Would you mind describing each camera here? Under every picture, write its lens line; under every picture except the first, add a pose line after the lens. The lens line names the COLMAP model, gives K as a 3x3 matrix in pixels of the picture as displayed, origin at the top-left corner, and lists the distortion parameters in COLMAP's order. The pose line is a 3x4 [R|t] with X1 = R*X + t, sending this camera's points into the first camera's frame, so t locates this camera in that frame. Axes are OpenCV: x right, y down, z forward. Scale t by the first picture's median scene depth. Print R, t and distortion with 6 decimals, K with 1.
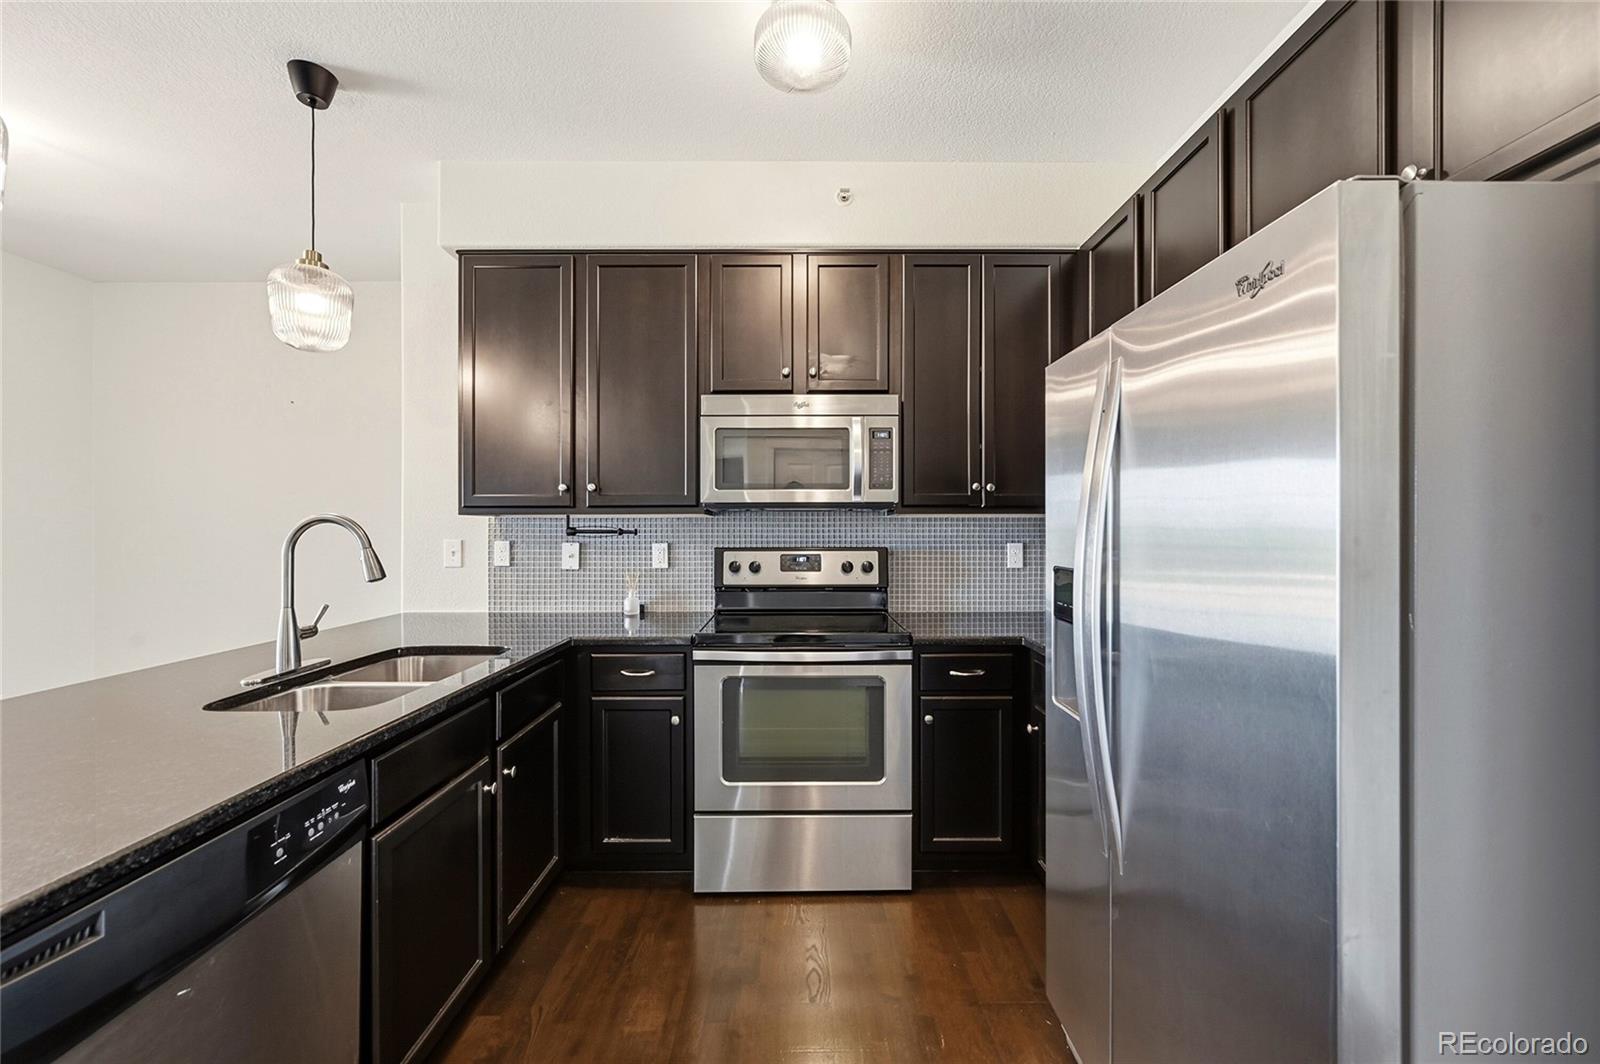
lens RADIAL K [[631.7, 0, 803.6], [0, 631.7, 530.0], [0, 0, 1]] dist [-0.003337, -0.000302]
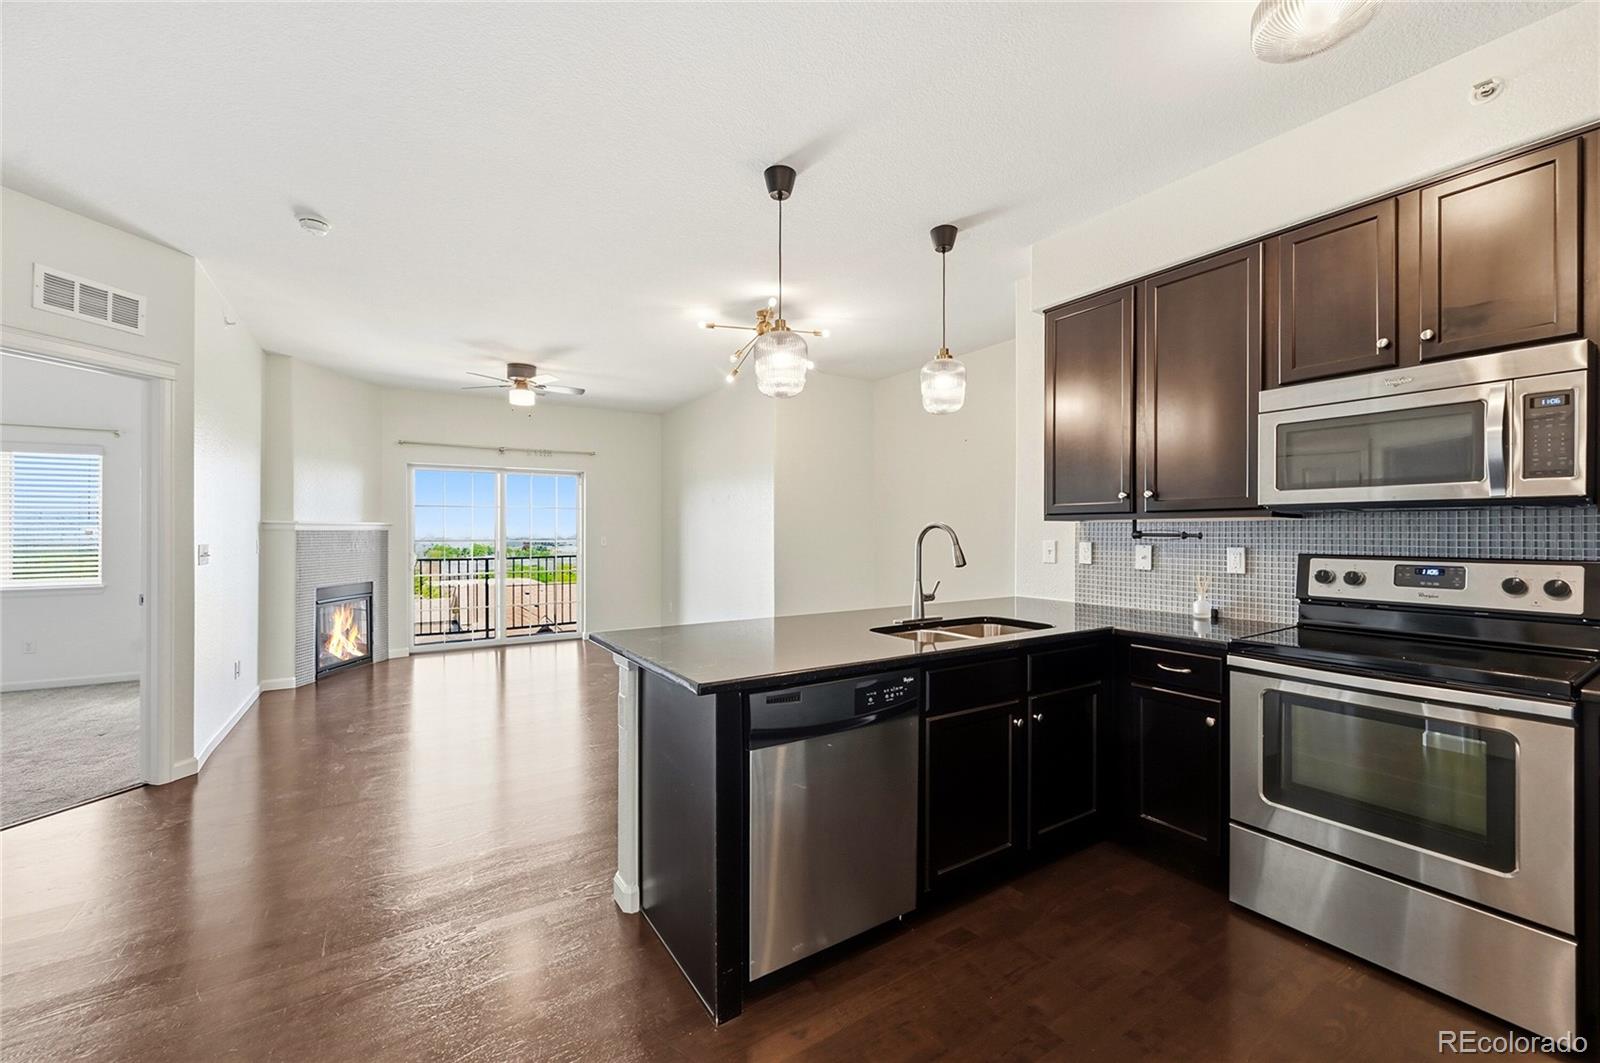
lens RADIAL K [[631.7, 0, 803.6], [0, 631.7, 529.5], [0, 0, 1]] dist [-0.003337, -0.000302]
pose [[0.544187, -0.000607, -0.838964, 0.246533], [-0.003229, 0.999991, -0.002818, -0.001748], [0.838958, 0.004242, 0.544180, -0.083864]]
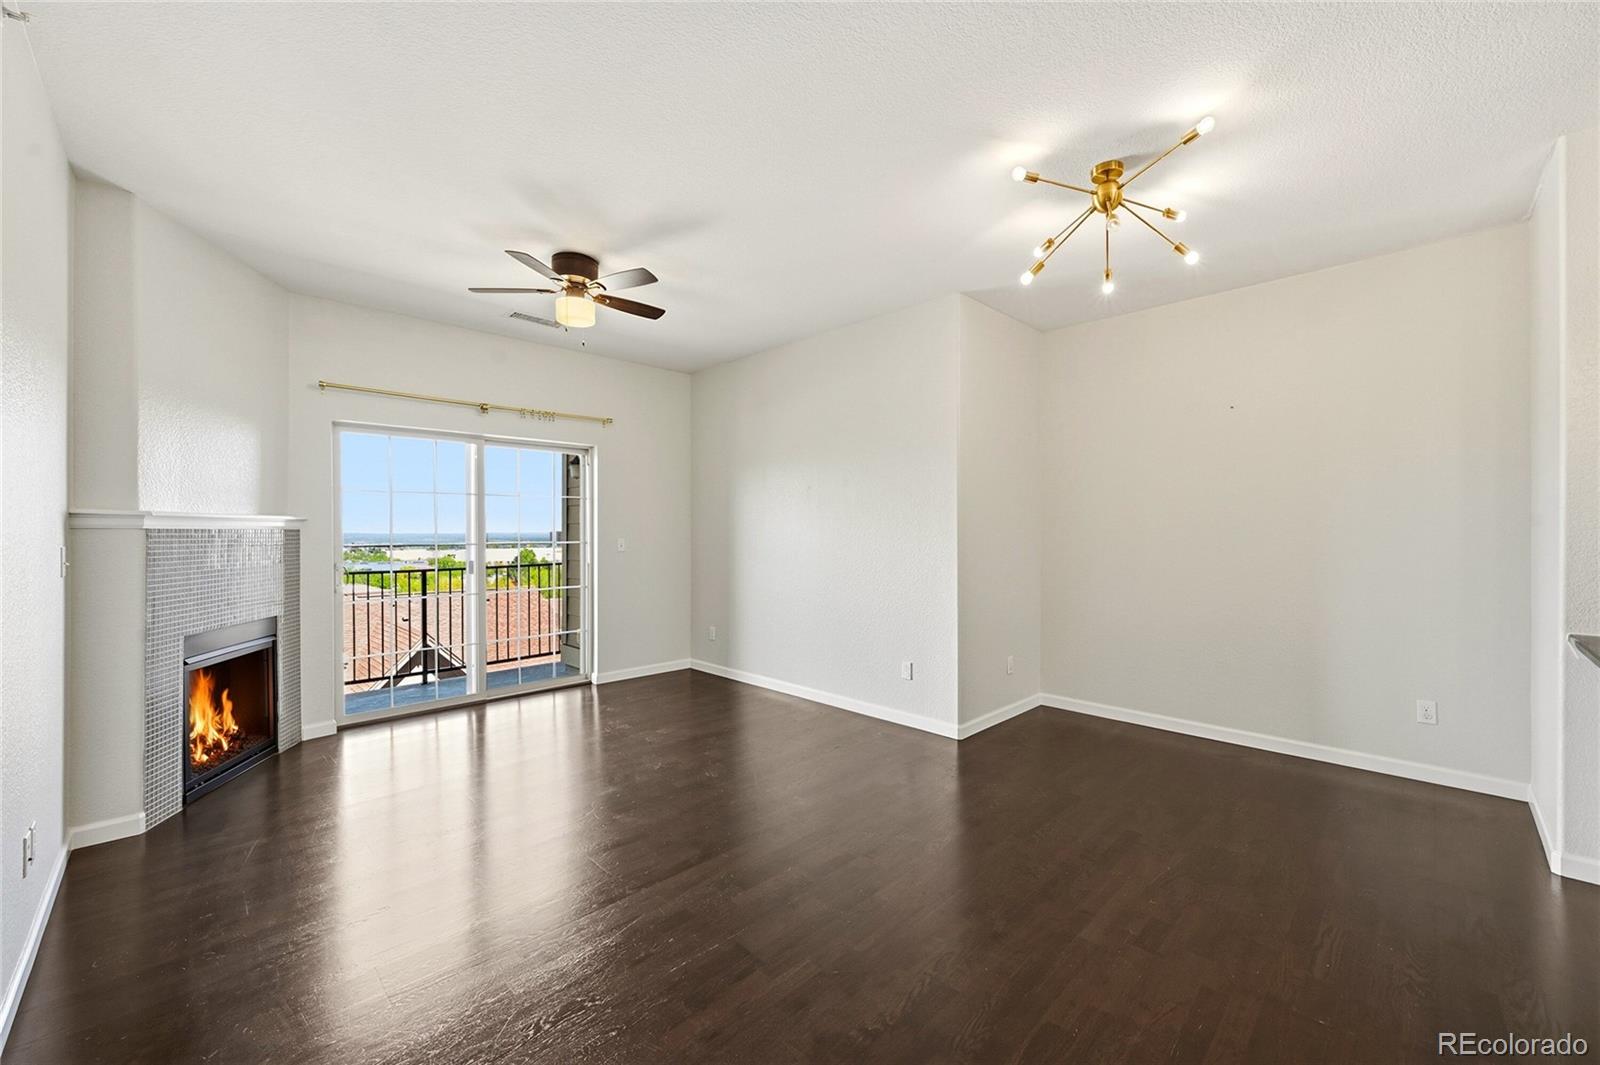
lens RADIAL K [[631.7, 0, 803.6], [0, 631.7, 530.5], [0, 0, 1]] dist [-0.003337, -0.000302]
pose [[0.704108, 0.000800, -0.710093, -0.857744], [-0.003568, 0.999991, -0.002411, 0.001981], [0.710084, 0.004231, 0.704104, -0.316351]]
